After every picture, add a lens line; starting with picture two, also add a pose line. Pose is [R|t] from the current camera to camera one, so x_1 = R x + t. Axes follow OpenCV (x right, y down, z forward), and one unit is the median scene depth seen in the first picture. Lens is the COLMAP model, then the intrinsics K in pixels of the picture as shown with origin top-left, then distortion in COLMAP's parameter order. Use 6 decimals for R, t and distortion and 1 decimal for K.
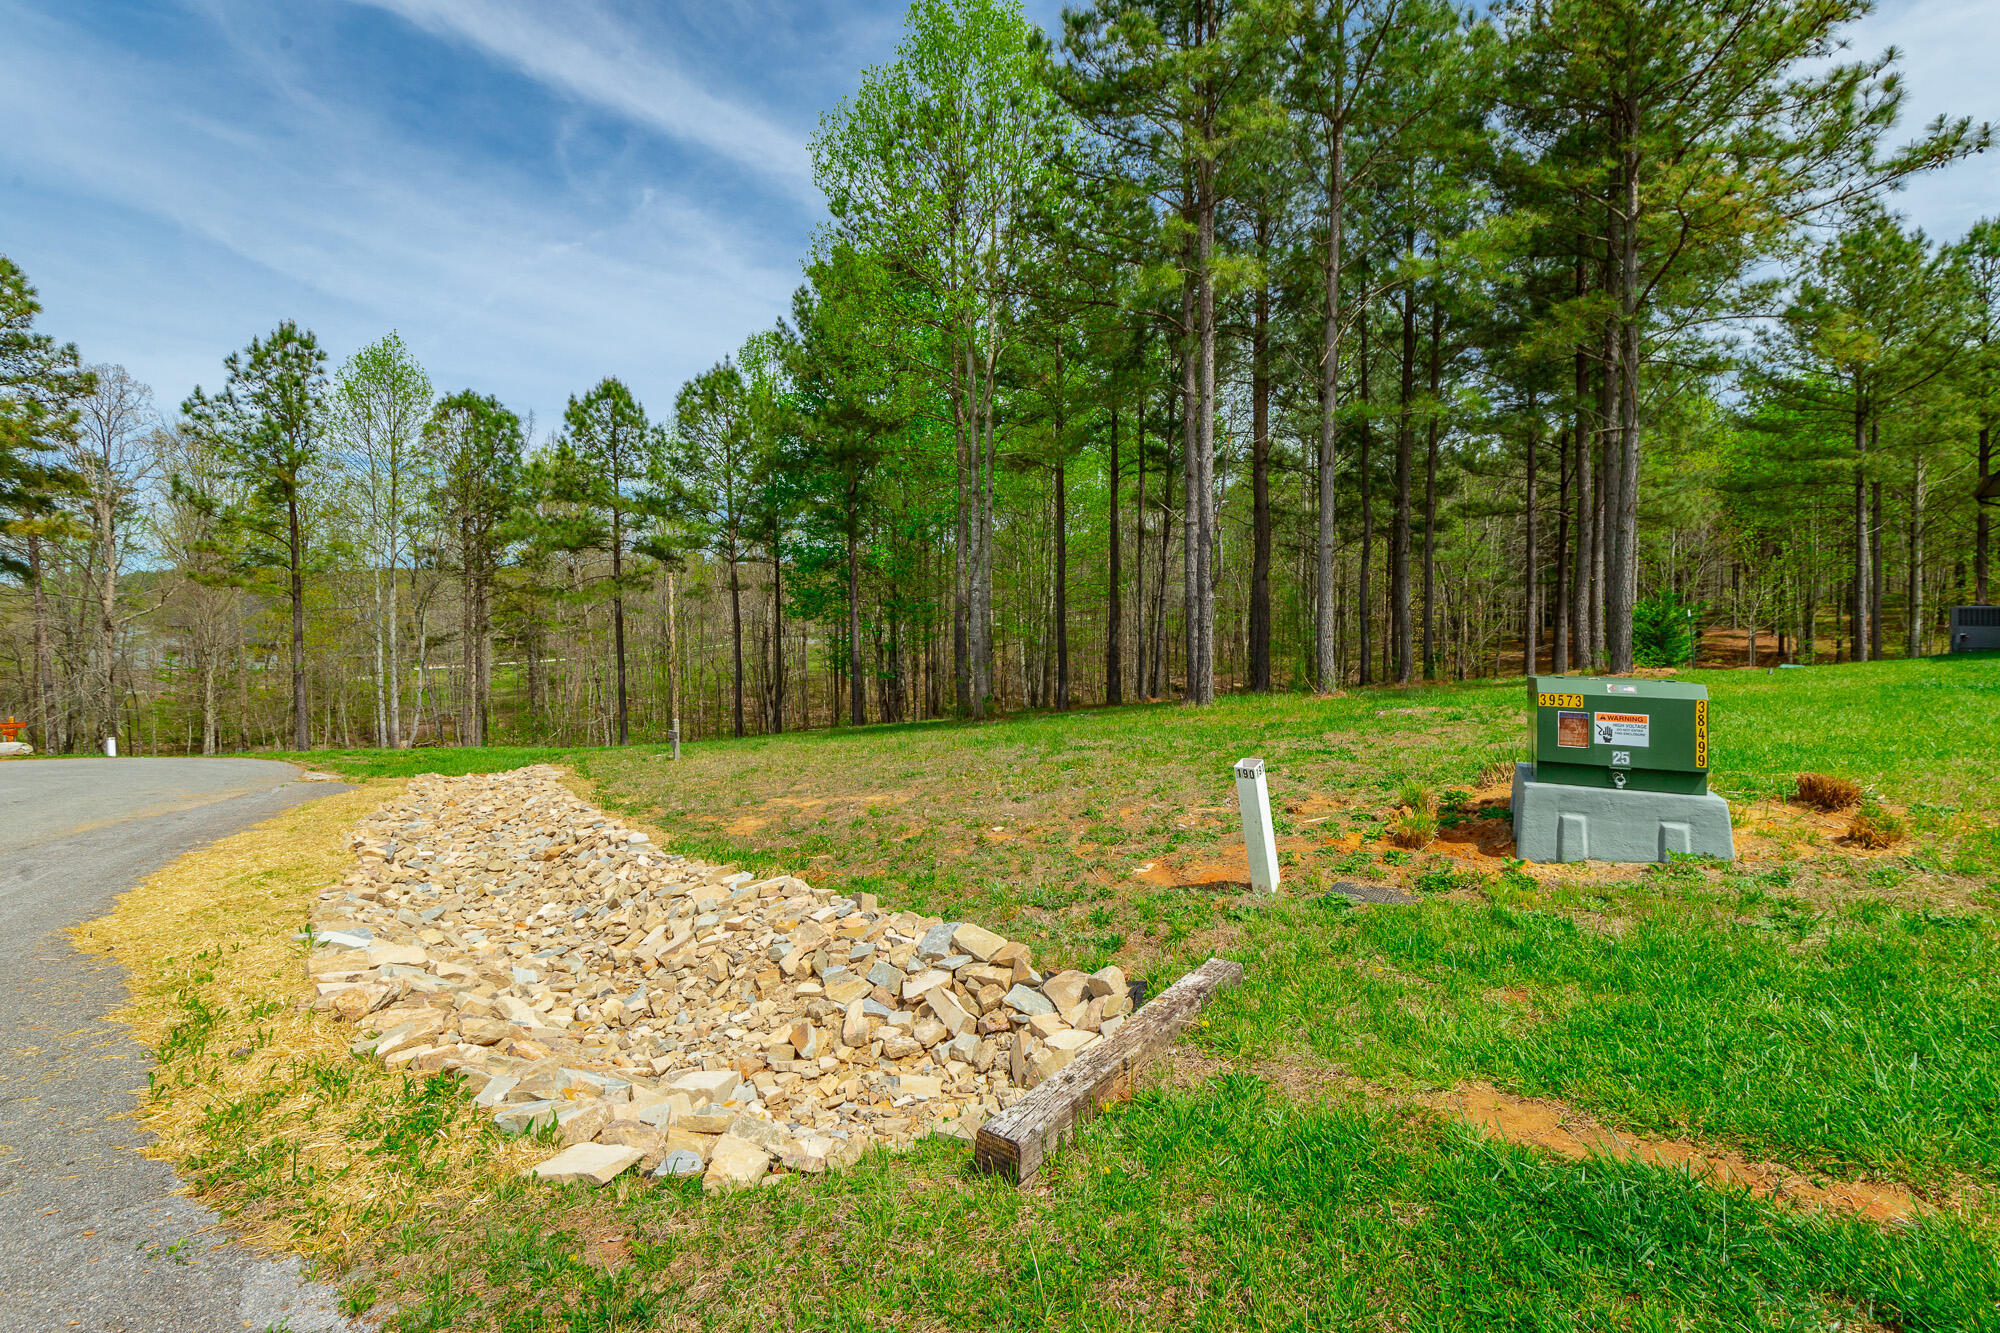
lens RADIAL K [[884.4, 0, 991.4], [0, 884.4, 669.8], [0, 0, 1]] dist [0.001079, -0.000025]
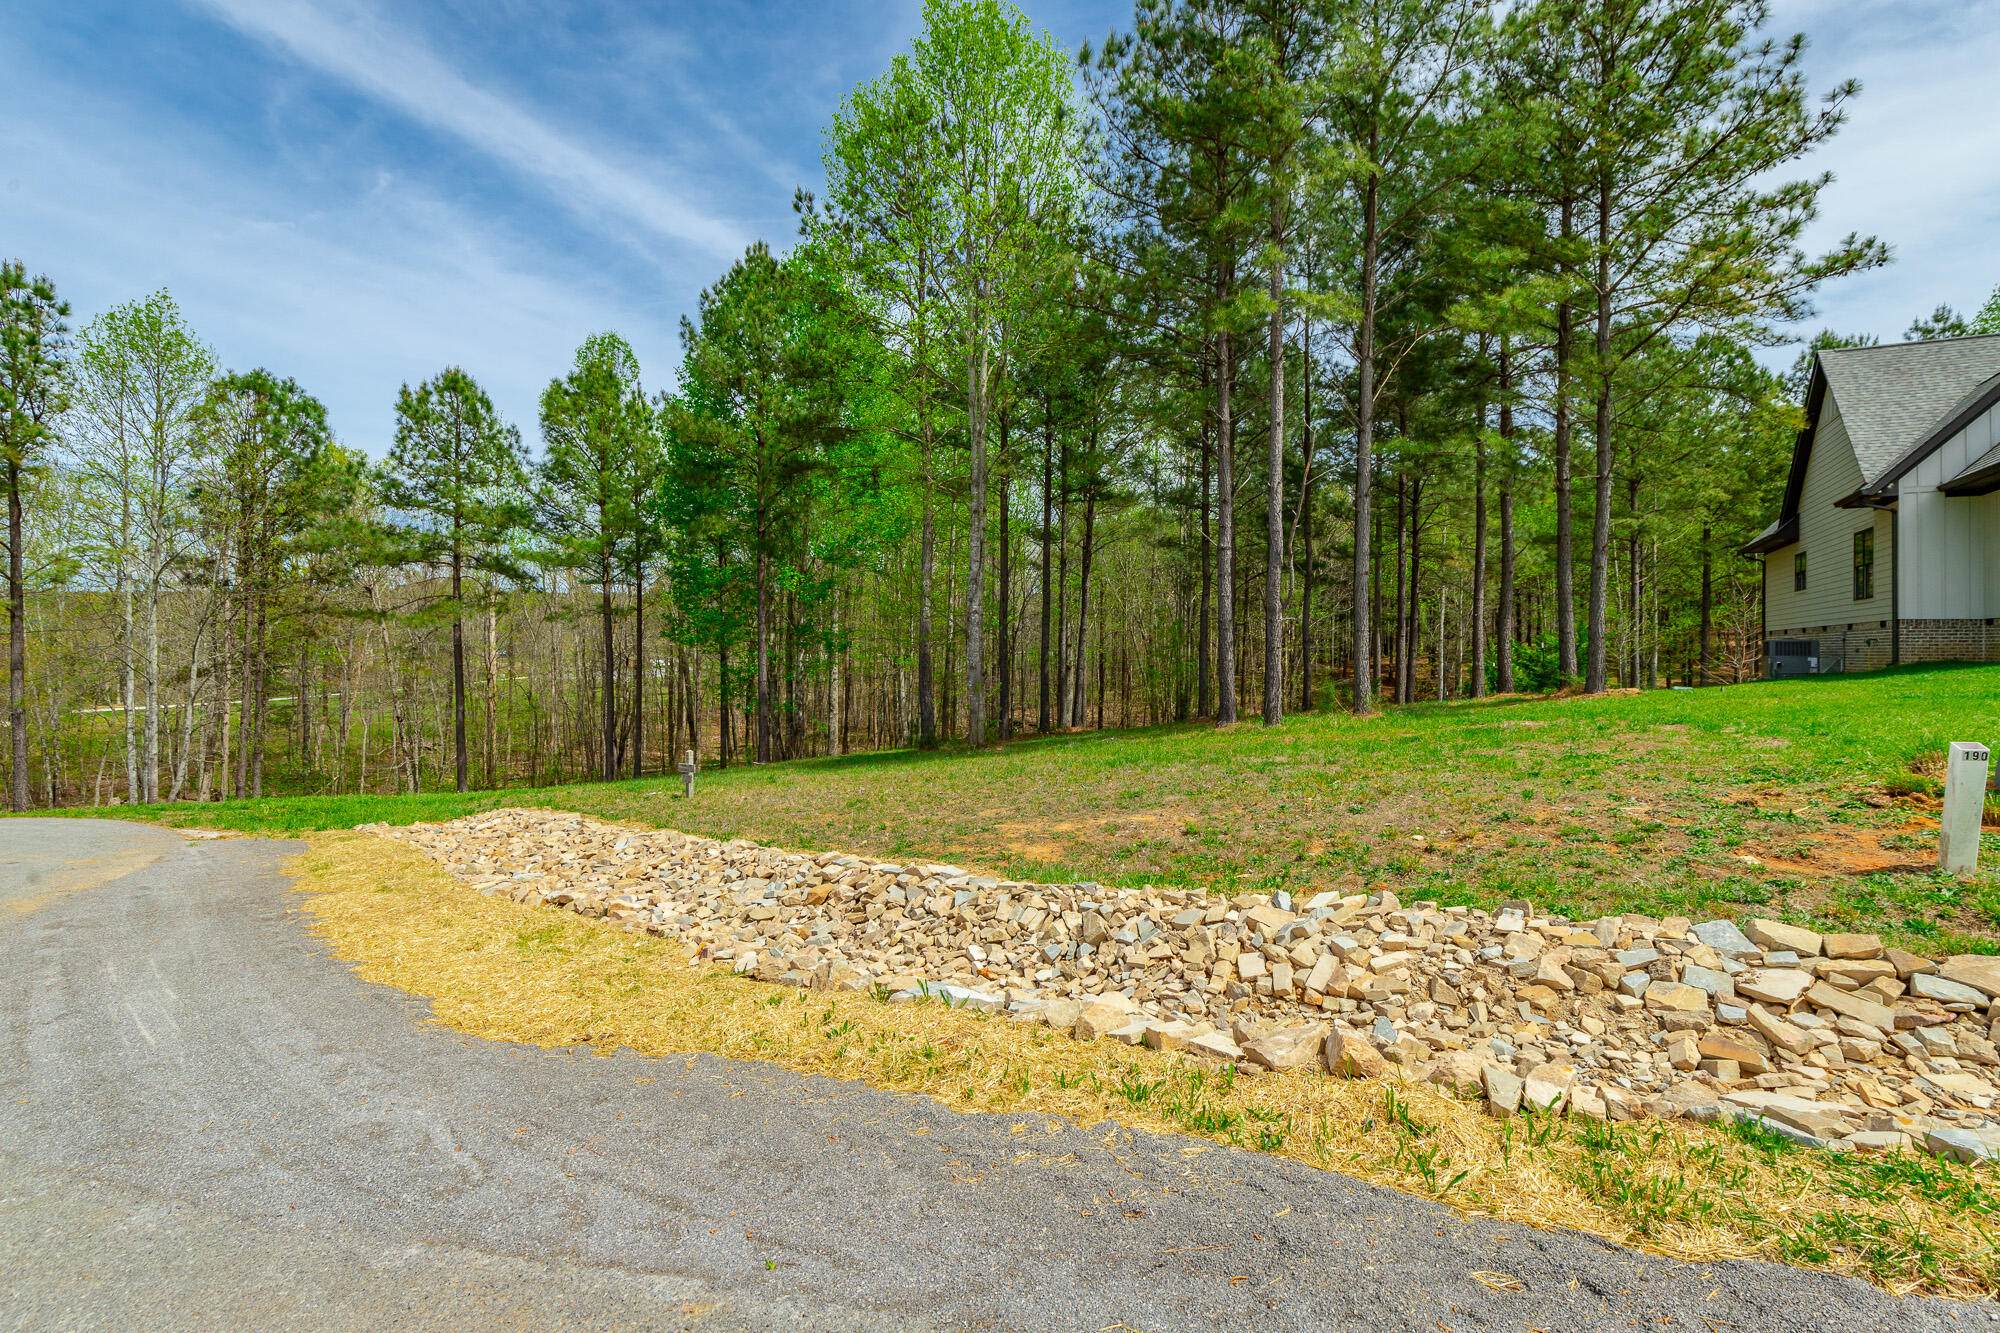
lens RADIAL K [[884.4, 0, 995.3], [0, 884.4, 670.3], [0, 0, 1]] dist [0.001079, -0.000025]
pose [[0.970722, -0.000071, 0.240204, -0.121923], [0.009444, 0.999238, -0.037870, 0.004296], [-0.240018, 0.039030, 0.969983, 0.039753]]
